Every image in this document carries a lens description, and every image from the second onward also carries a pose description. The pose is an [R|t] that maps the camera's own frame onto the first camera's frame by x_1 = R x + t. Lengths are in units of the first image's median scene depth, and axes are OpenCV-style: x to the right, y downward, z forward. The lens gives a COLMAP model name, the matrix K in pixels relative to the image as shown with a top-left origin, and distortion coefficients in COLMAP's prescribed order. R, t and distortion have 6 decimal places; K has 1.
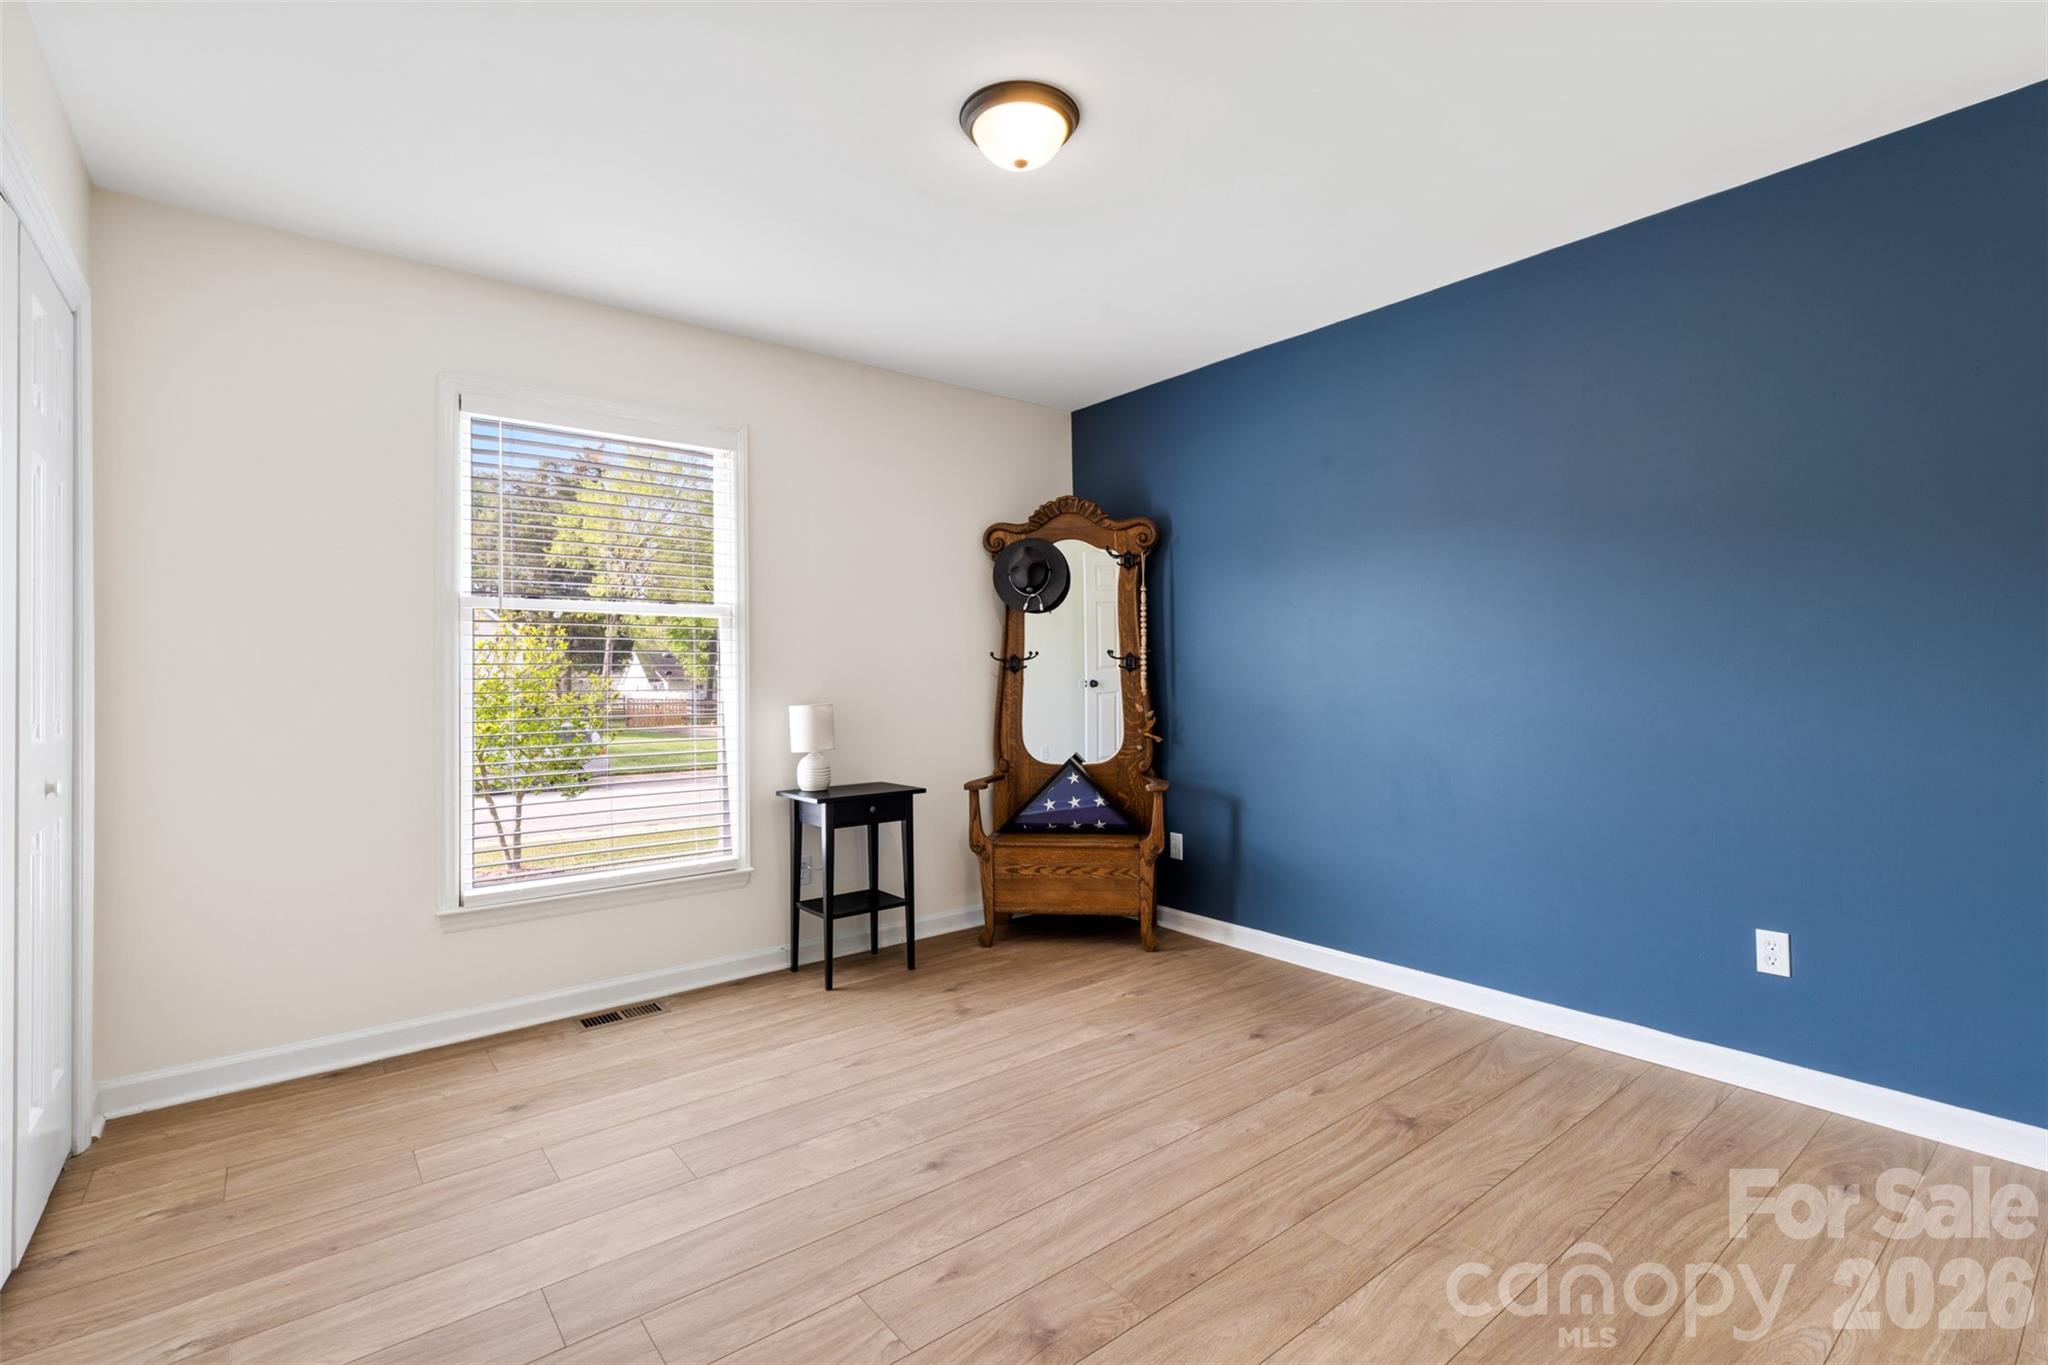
lens RADIAL K [[914.9, 0, 1041.4], [0, 914.9, 677.8], [0, 0, 1]] dist [0.001442, 0.000169]
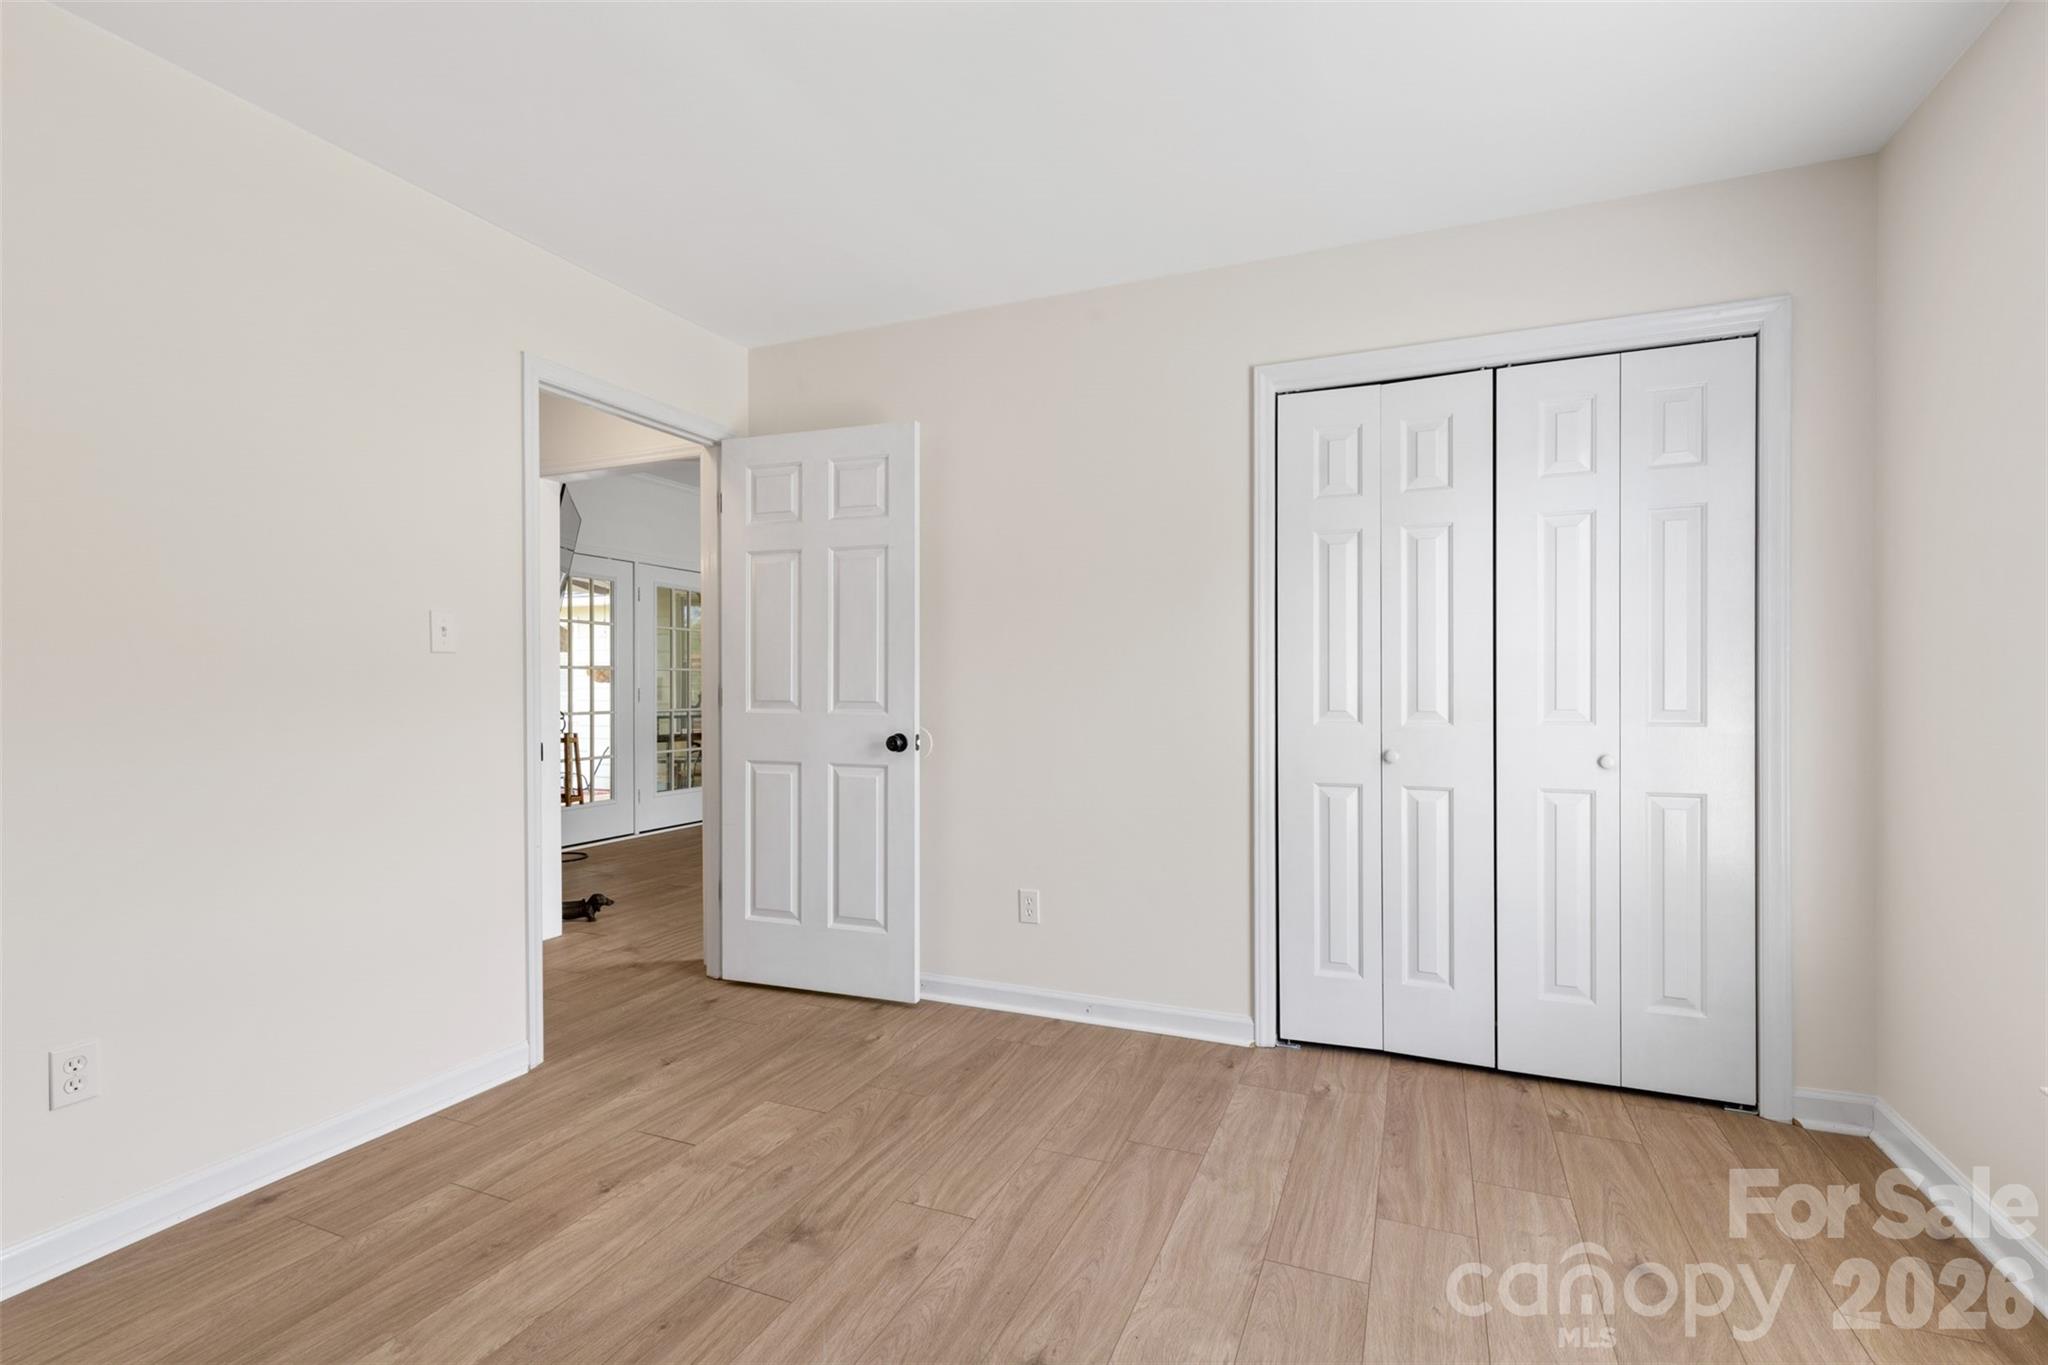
lens RADIAL K [[914.9, 0, 1041.4], [0, 914.9, 677.8], [0, 0, 1]] dist [0.001442, 0.000169]
pose [[-0.875812, 0.011990, -0.482504, 0.268244], [0.014423, 0.999895, -0.001332, -0.010106], [0.482437, -0.008126, -0.875893, 1.998573]]
